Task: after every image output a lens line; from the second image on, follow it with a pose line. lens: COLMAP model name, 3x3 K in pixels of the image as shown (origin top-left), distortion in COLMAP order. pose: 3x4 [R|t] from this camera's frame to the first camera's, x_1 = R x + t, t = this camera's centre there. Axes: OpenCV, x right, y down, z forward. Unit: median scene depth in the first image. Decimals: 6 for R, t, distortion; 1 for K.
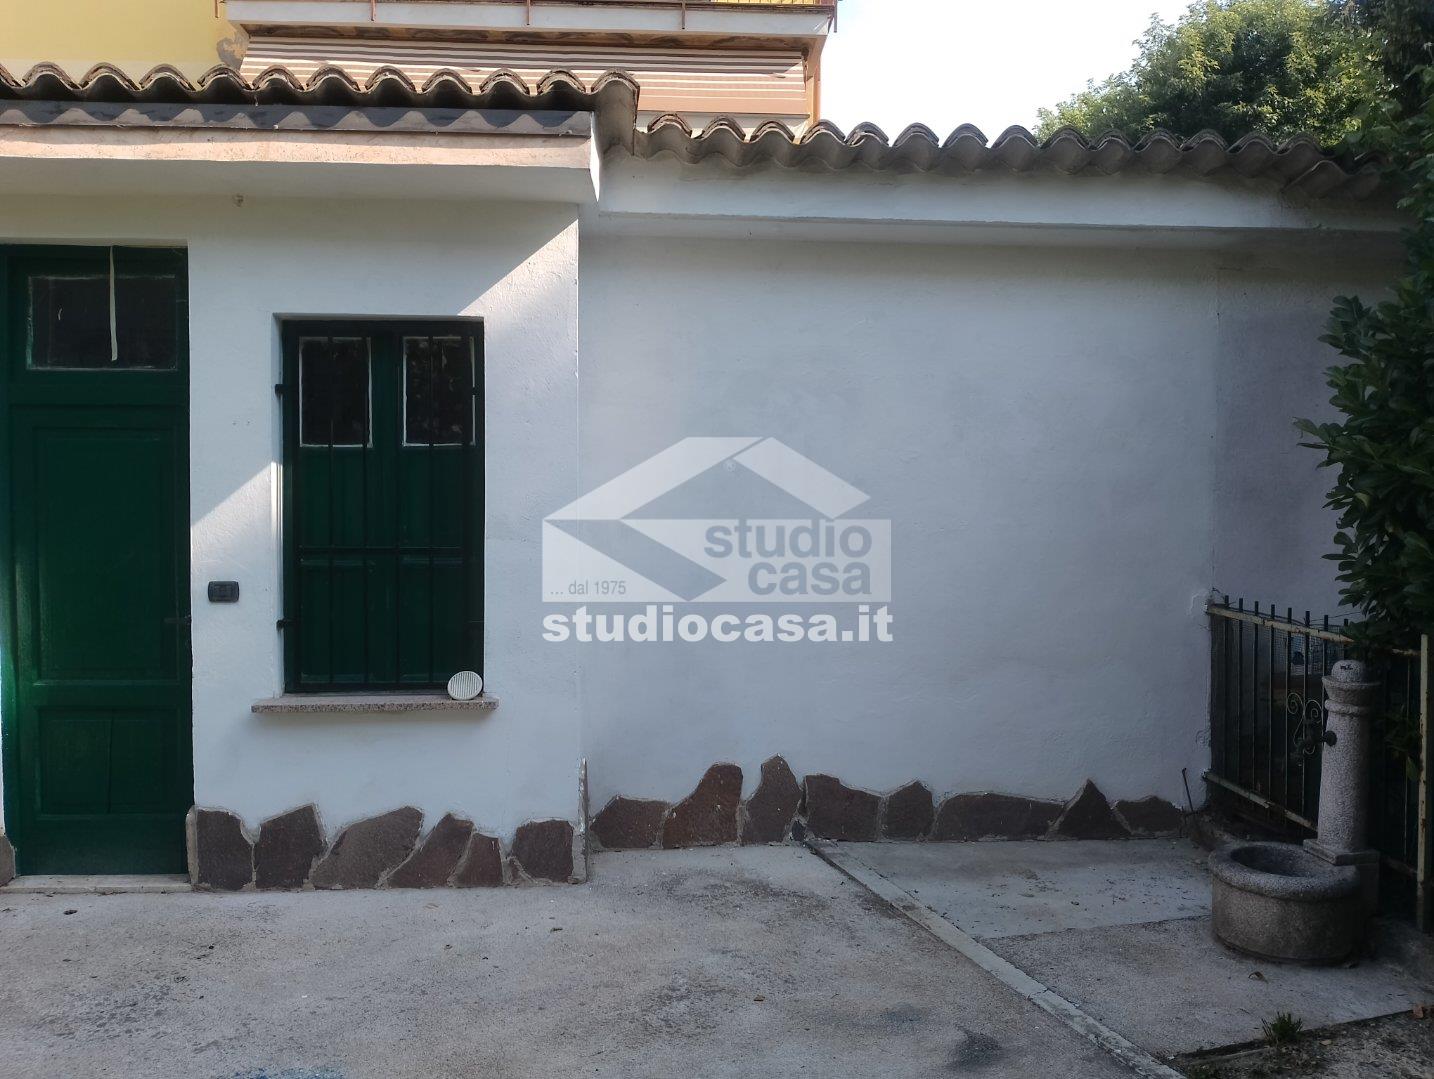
lens RADIAL K [[1152.2, 0, 716.6], [0, 1152.2, 551.7], [0, 0, 1]] dist [0.054994, -0.100413]
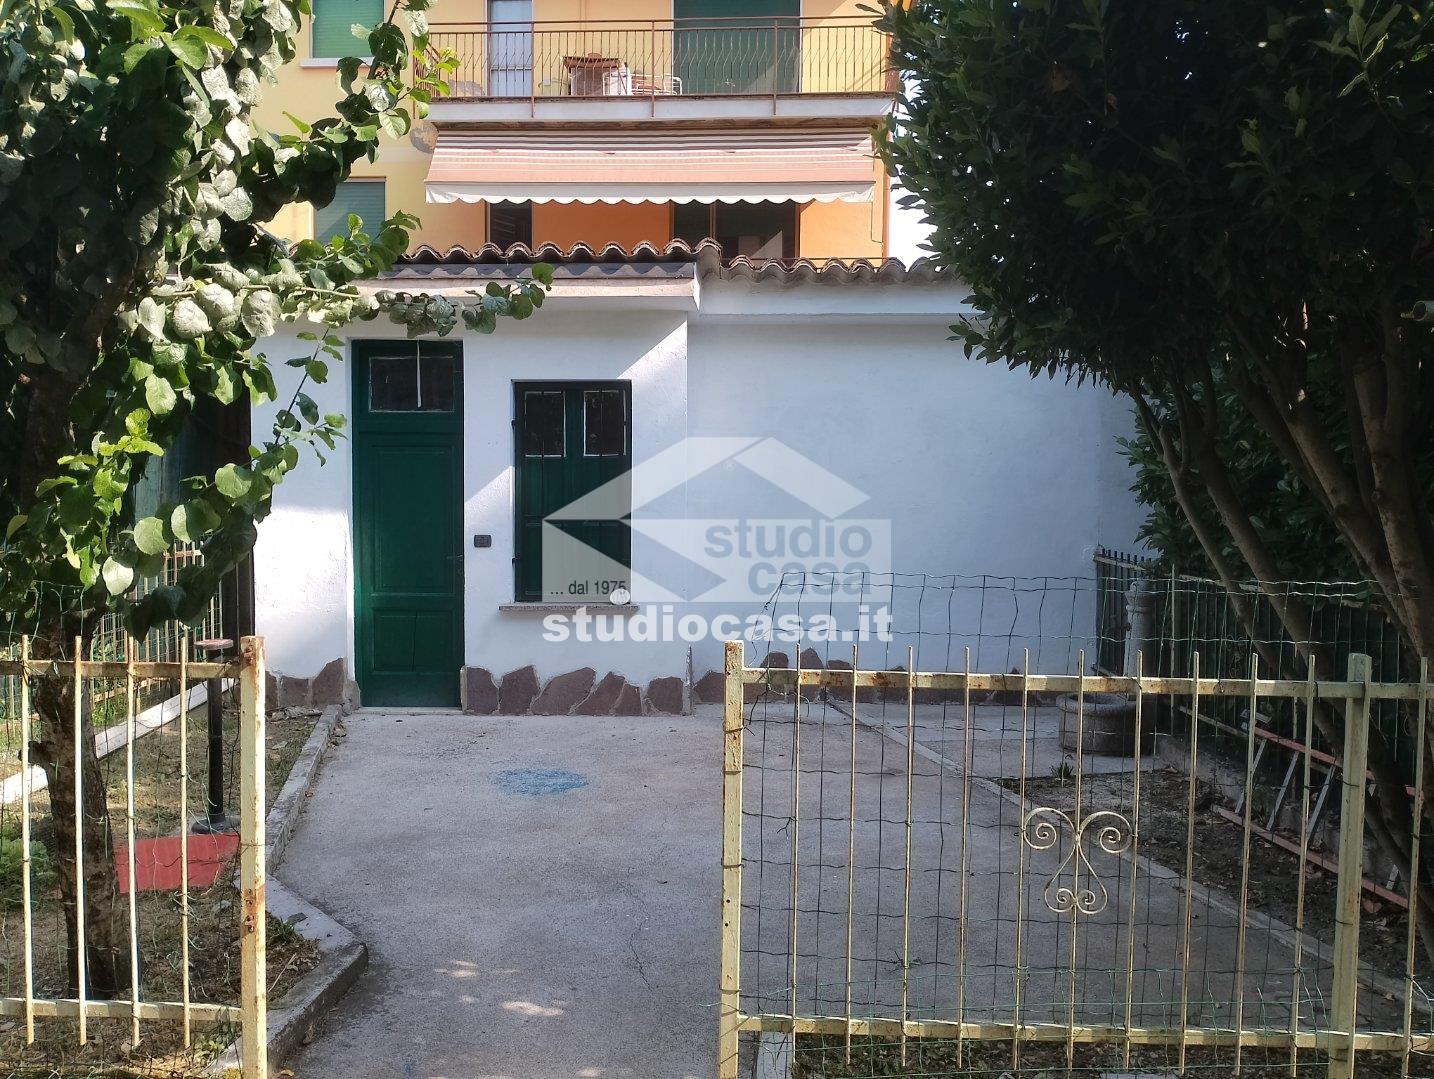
lens RADIAL K [[1152.2, 0, 717.5], [0, 1152.2, 534.7], [0, 0, 1]] dist [0.054994, -0.100413]
pose [[0.995126, 0.001707, -0.098600, 0.091322], [-0.002565, 0.999960, -0.008582, 0.039097], [0.098581, 0.008793, 0.995090, -0.668809]]
